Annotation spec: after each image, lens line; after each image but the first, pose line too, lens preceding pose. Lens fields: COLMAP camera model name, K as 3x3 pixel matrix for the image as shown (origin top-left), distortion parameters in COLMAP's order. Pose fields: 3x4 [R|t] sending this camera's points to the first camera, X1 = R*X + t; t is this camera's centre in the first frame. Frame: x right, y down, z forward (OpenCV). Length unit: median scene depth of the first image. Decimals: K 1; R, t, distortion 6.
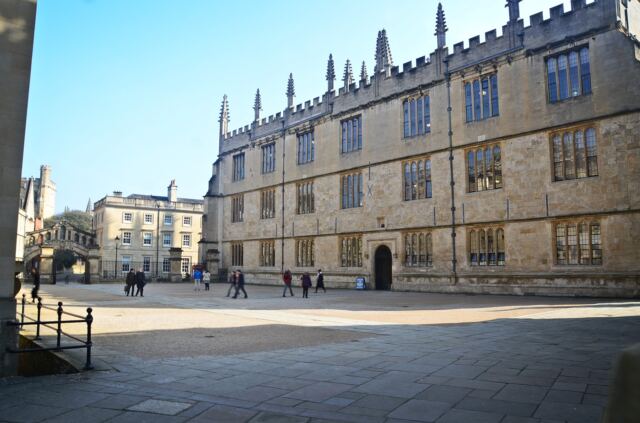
lens RADIAL K [[495.8, 0, 320.0], [0, 495.8, 211.5], [0, 0, 1]] dist [-0.085081, 0.000519]
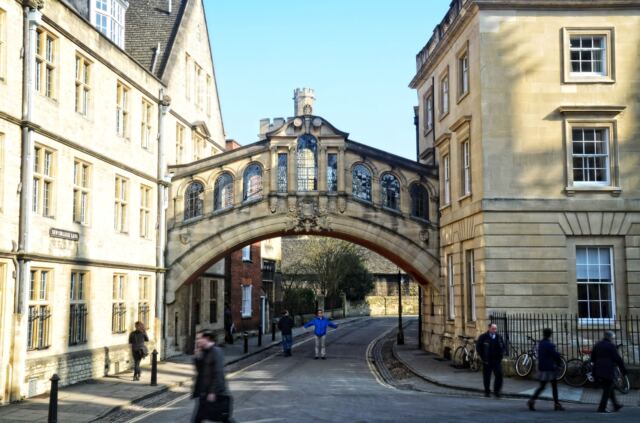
lens RADIAL K [[799.4, 0, 320.0], [0, 799.4, 211.5], [0, 0, 1]] dist [0.005219, 0.004586]
pose [[0.857171, -0.056645, -0.511907, -0.311923], [0.059839, 0.998155, -0.010252, 0.071358], [0.511544, -0.021844, 0.858980, 0.639012]]
